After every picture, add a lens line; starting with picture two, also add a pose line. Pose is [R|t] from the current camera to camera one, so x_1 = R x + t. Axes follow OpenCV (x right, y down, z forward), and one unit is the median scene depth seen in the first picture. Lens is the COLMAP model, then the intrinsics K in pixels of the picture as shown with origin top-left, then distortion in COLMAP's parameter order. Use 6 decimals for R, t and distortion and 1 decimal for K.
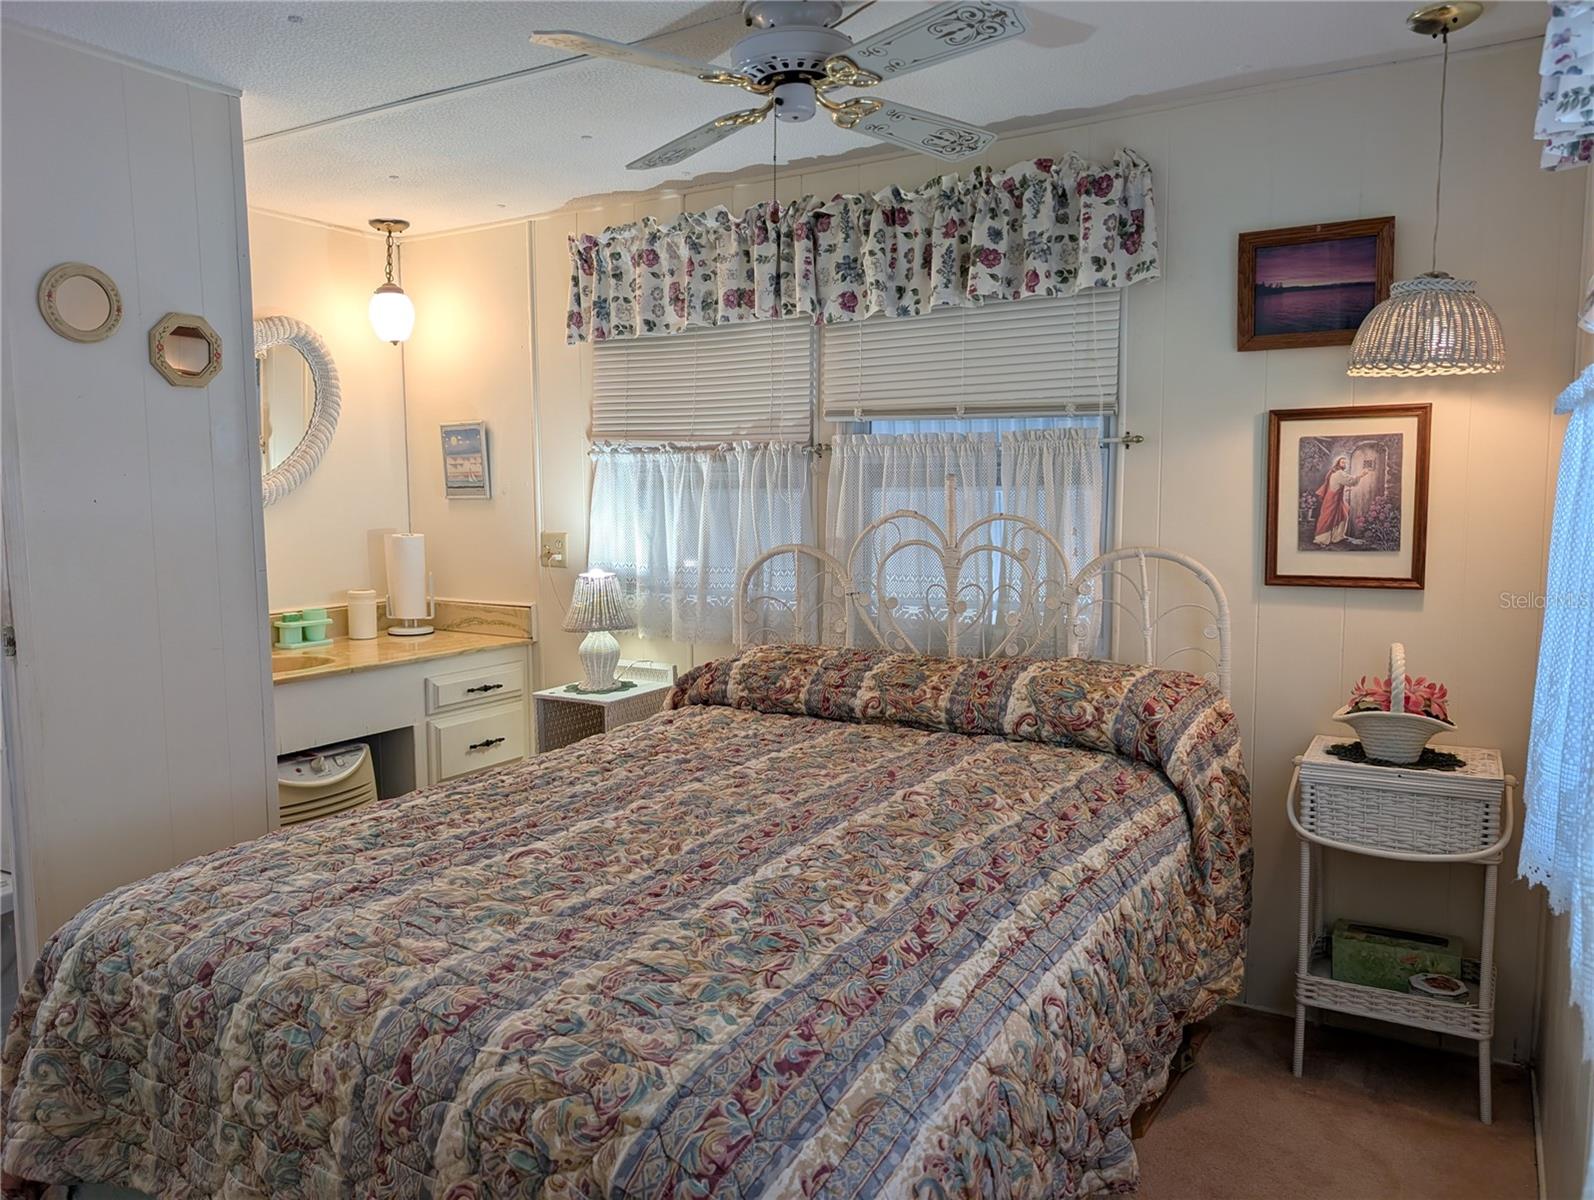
lens RADIAL K [[1142.8, 0, 797.8], [0, 1142.8, 598.1], [0, 0, 1]] dist [-0.008487, -0.005901]
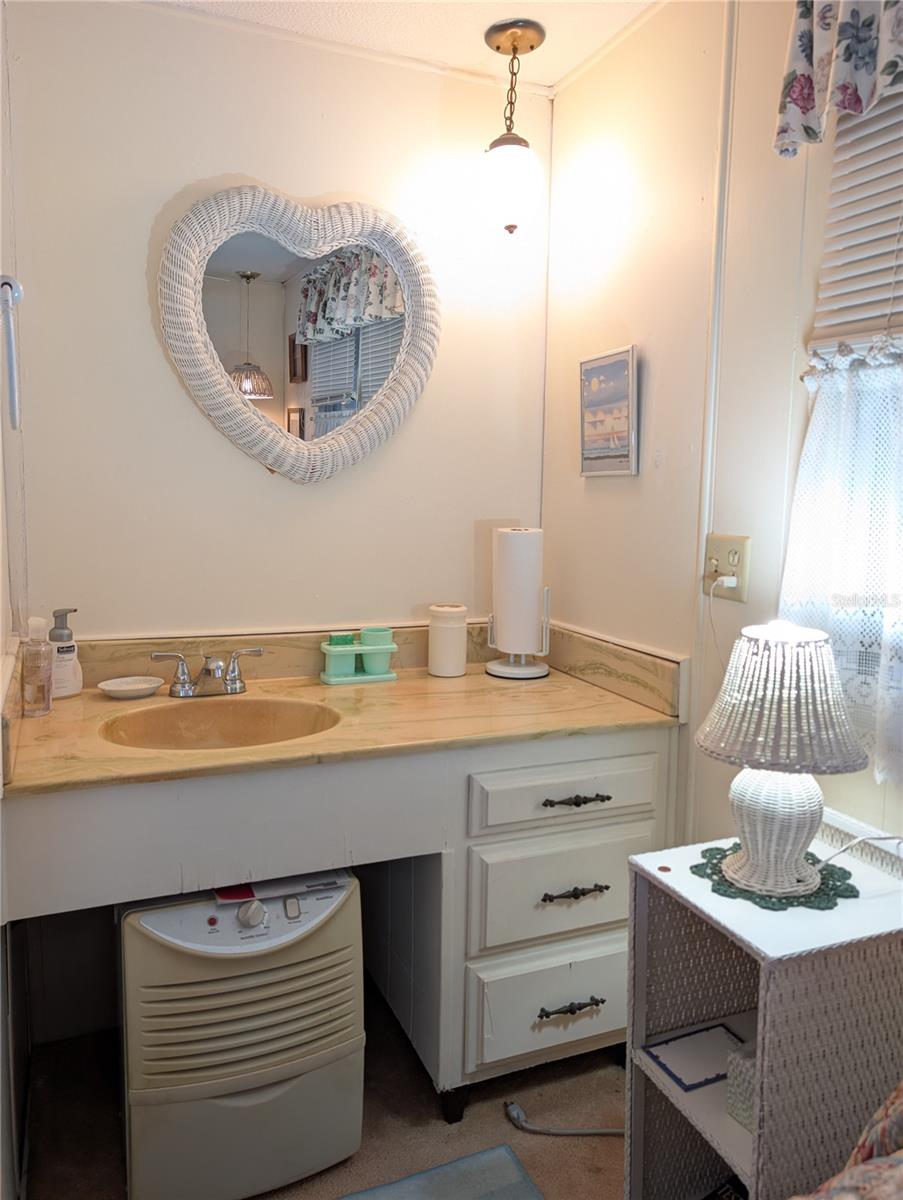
lens RADIAL K [[878.8, 0, 452.5], [0, 878.8, 599.5], [0, 0, 1]] dist [0.029274, -0.011481]
pose [[0.812274, 0.088015, -0.576597, -0.077533], [-0.074852, 0.996105, 0.046604, -0.037966], [0.578453, 0.005304, 0.815698, 0.600371]]
